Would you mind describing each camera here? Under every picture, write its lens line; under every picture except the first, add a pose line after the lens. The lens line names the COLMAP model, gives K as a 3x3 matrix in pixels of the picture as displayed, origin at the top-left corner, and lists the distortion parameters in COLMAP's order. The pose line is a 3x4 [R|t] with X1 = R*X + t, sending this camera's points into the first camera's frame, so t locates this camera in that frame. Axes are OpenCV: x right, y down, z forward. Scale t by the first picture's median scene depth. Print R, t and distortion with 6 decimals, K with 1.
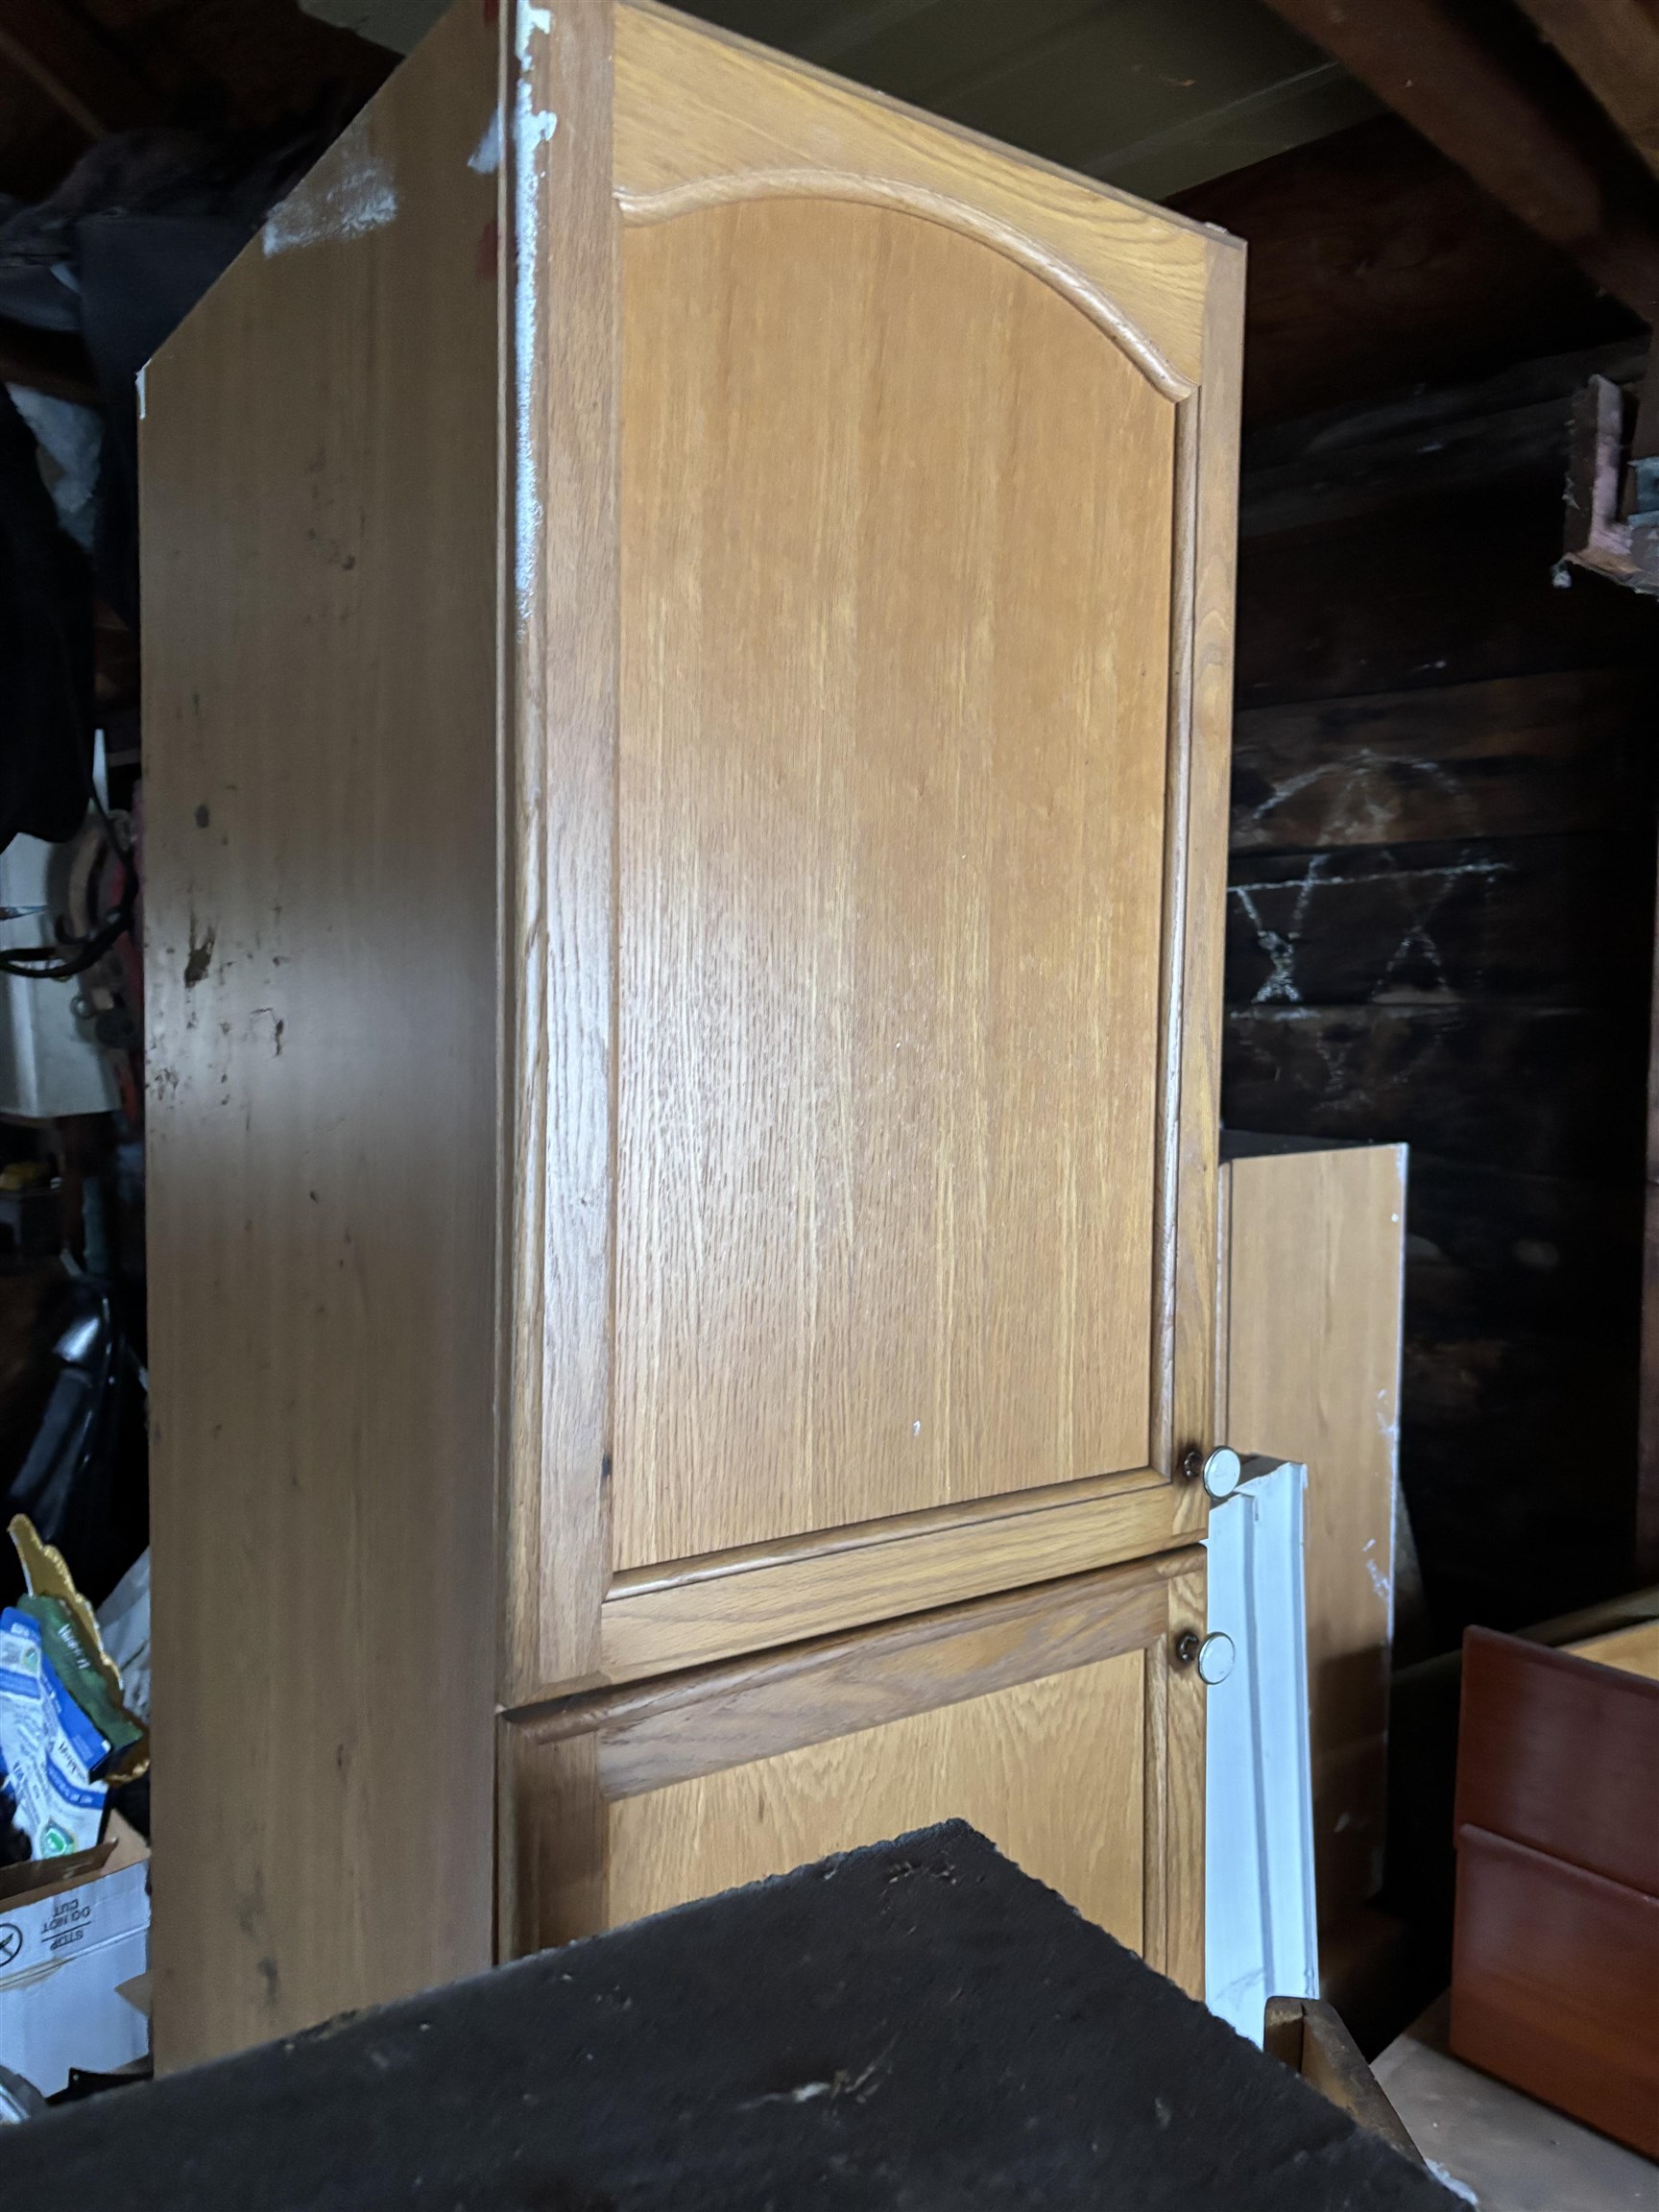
lens RADIAL K [[1654.8, 0, 824.4], [0, 1654.8, 1105.1], [0, 0, 1]] dist [-0.014466, -0.009019]
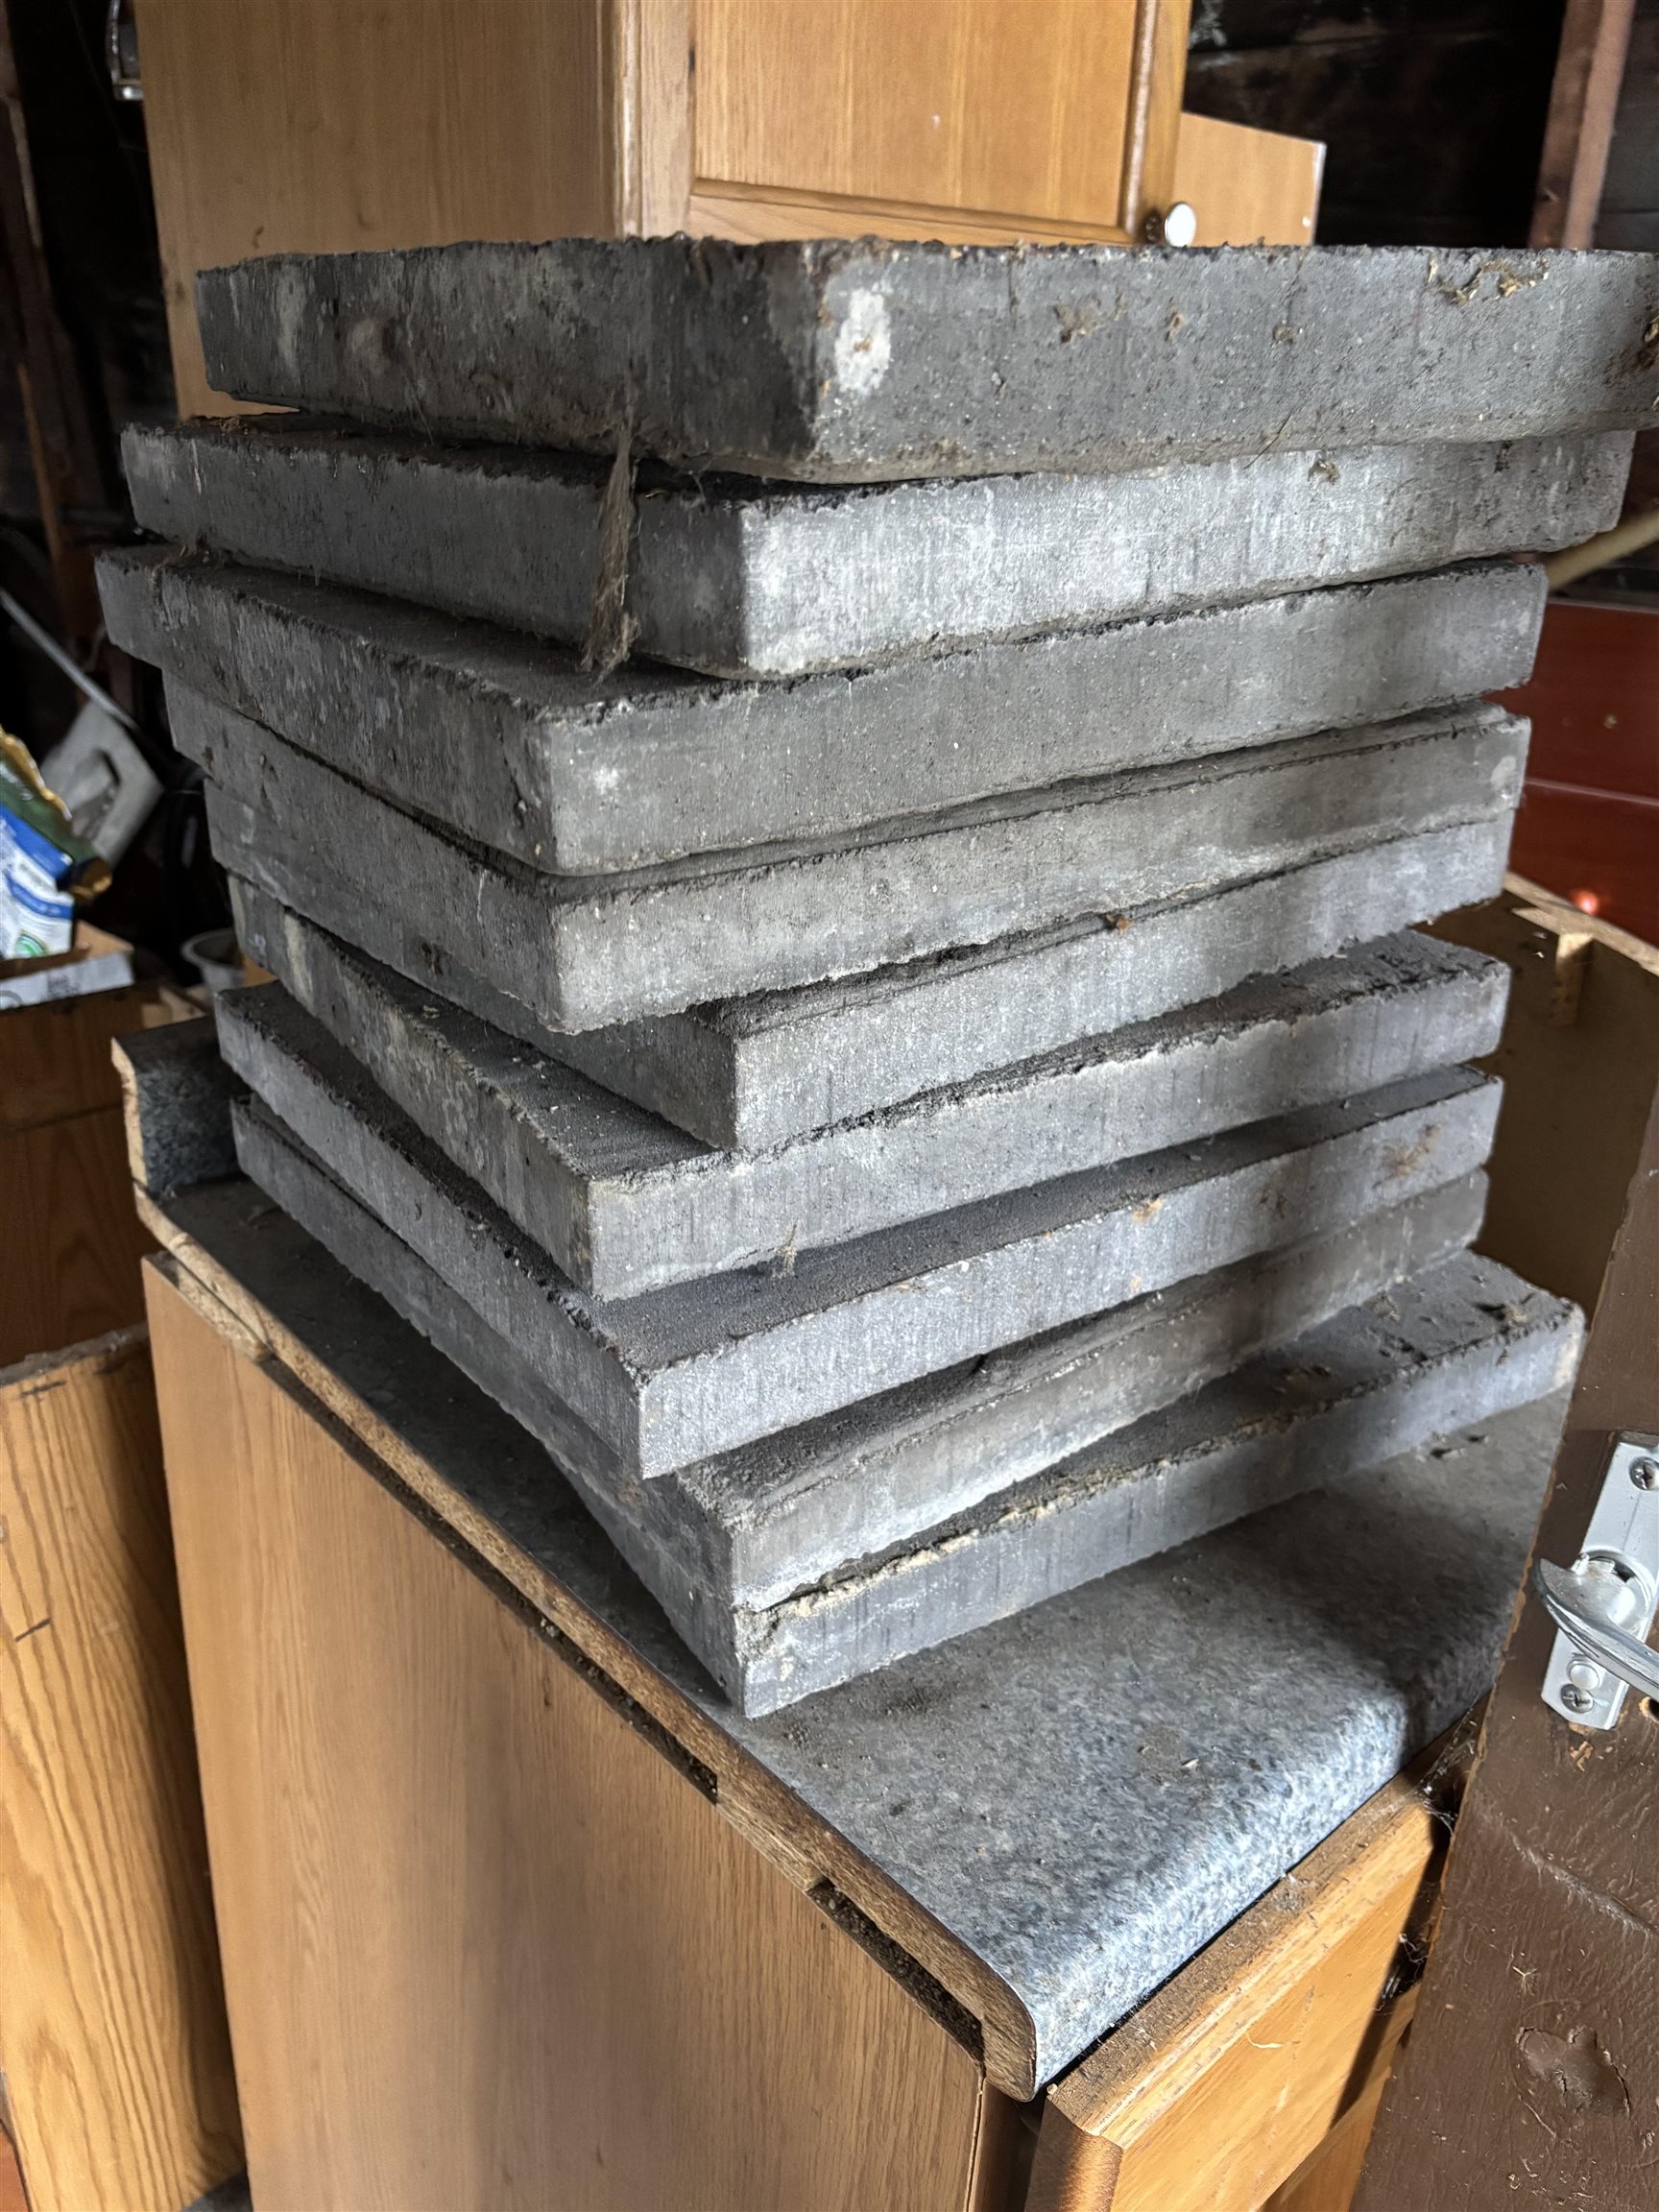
lens RADIAL K [[1654.8, 0, 832.9], [0, 1654.8, 1107.1], [0, 0, 1]] dist [-0.014466, -0.009019]
pose [[0.994806, -0.024113, 0.098892, -0.063824], [-0.012894, 0.933856, 0.357416, 0.189562], [-0.100969, -0.356835, 0.928695, -0.130402]]
